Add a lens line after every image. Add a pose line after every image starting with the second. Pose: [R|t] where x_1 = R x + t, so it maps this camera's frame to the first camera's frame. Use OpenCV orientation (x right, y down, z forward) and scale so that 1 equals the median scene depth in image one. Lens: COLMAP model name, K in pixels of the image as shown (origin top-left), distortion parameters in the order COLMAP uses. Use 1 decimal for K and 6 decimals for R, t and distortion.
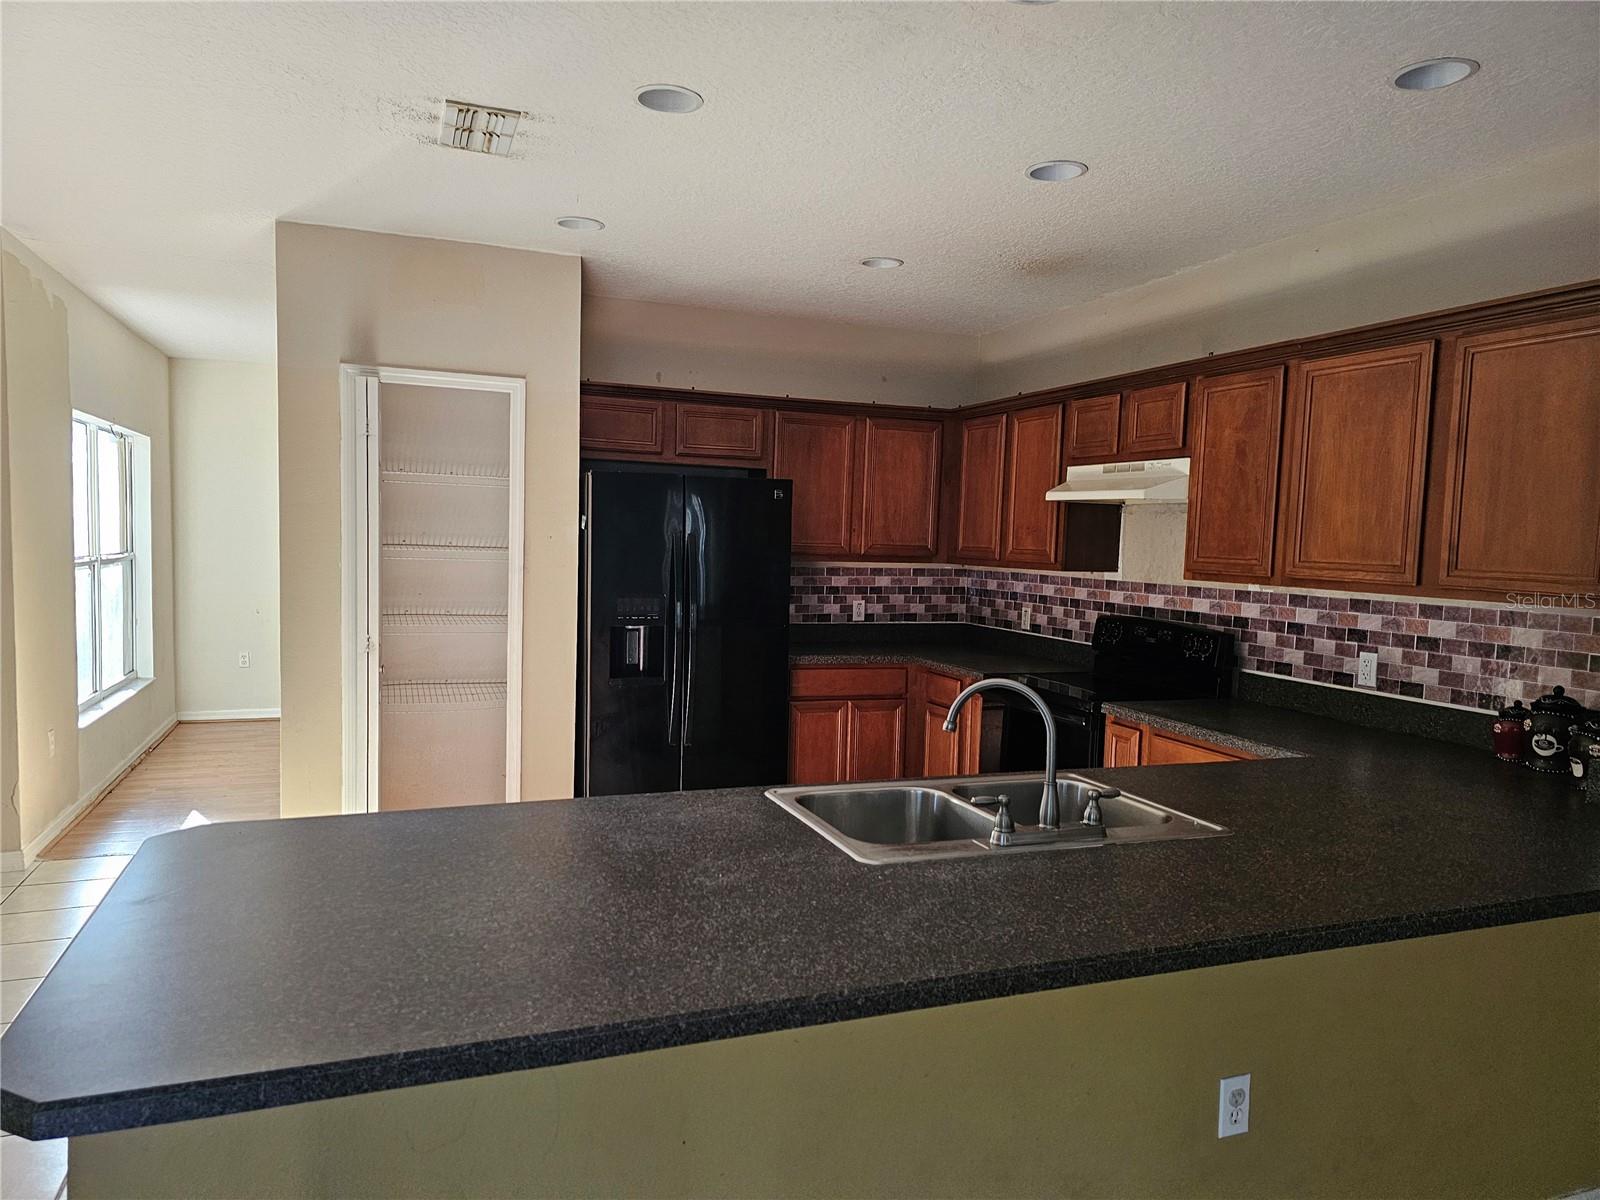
lens RADIAL K [[1063.4, 0, 799.5], [0, 1063.4, 626.8], [0, 0, 1]] dist [-0.003495, -0.001503]
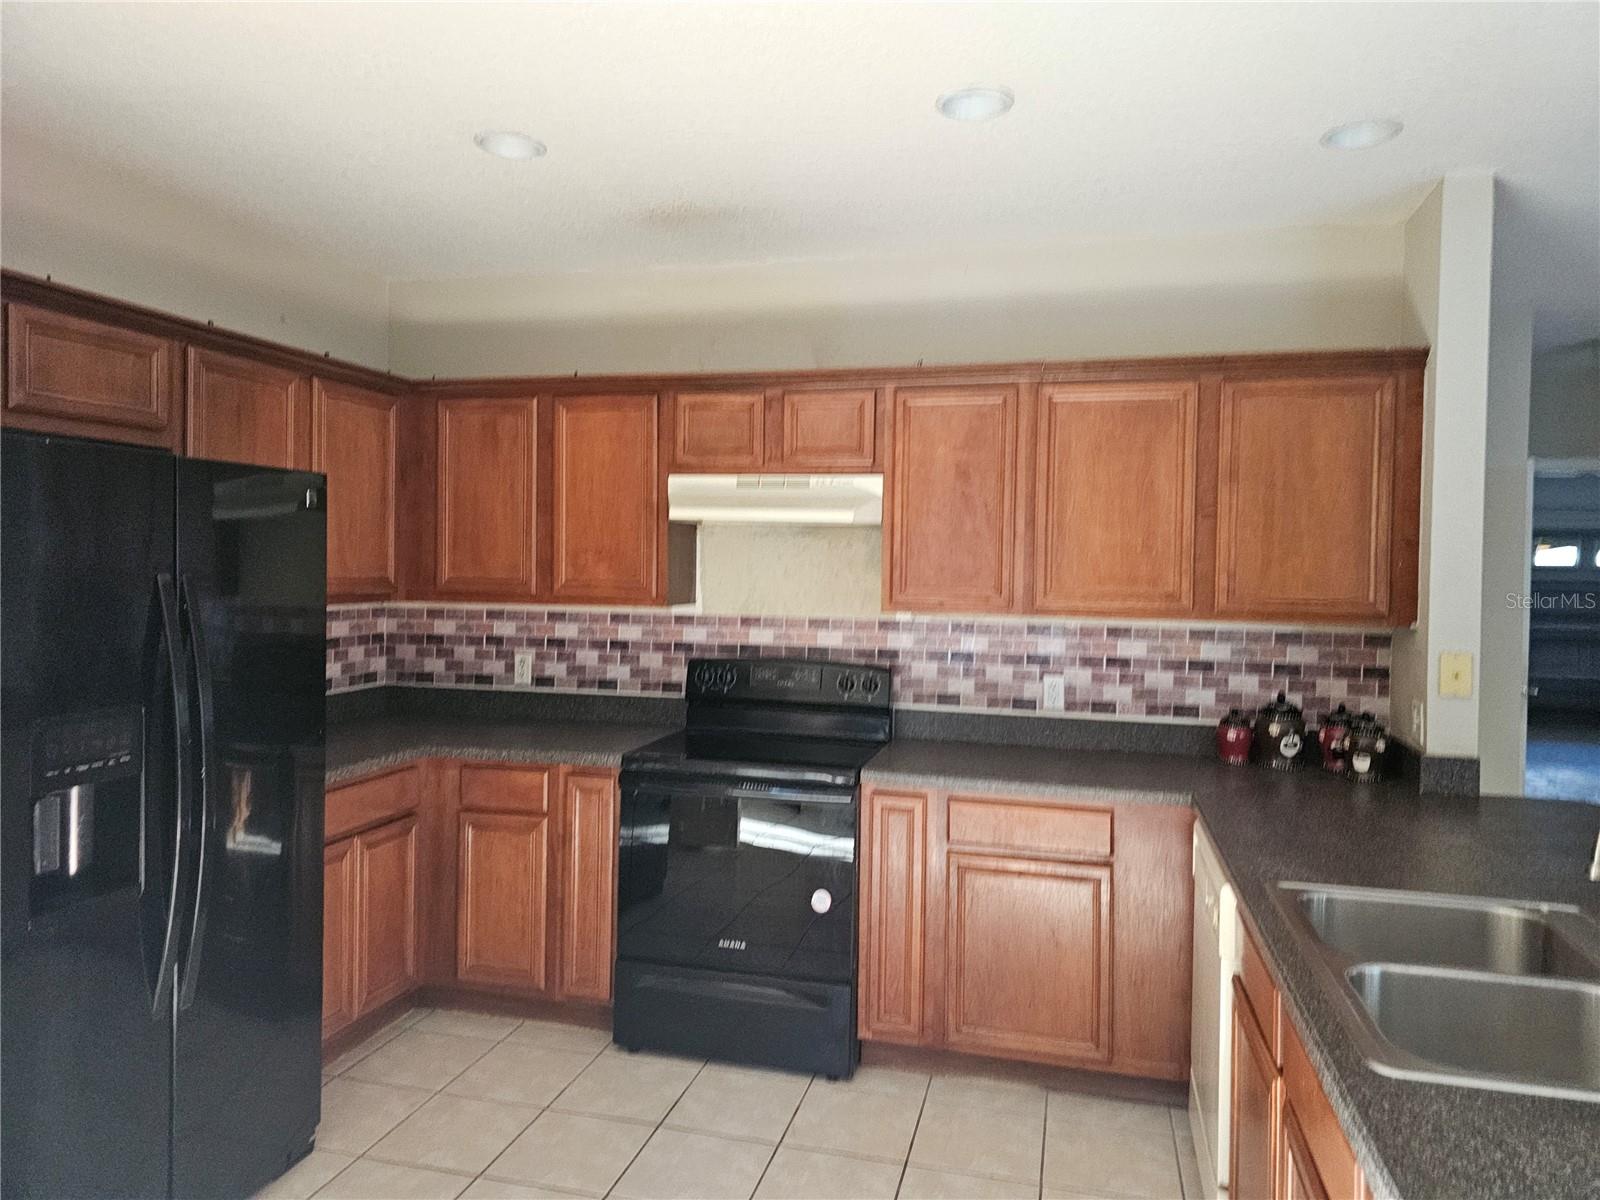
lens RADIAL K [[1059.5, 0, 807.8], [0, 1059.5, 590.7], [0, 0, 1]] dist [0.133039, -0.143374]
pose [[0.580856, -0.043467, 0.812845, -0.322288], [0.072701, 0.997353, 0.001382, -0.056848], [-0.810754, 0.058291, 0.582478, 0.444554]]
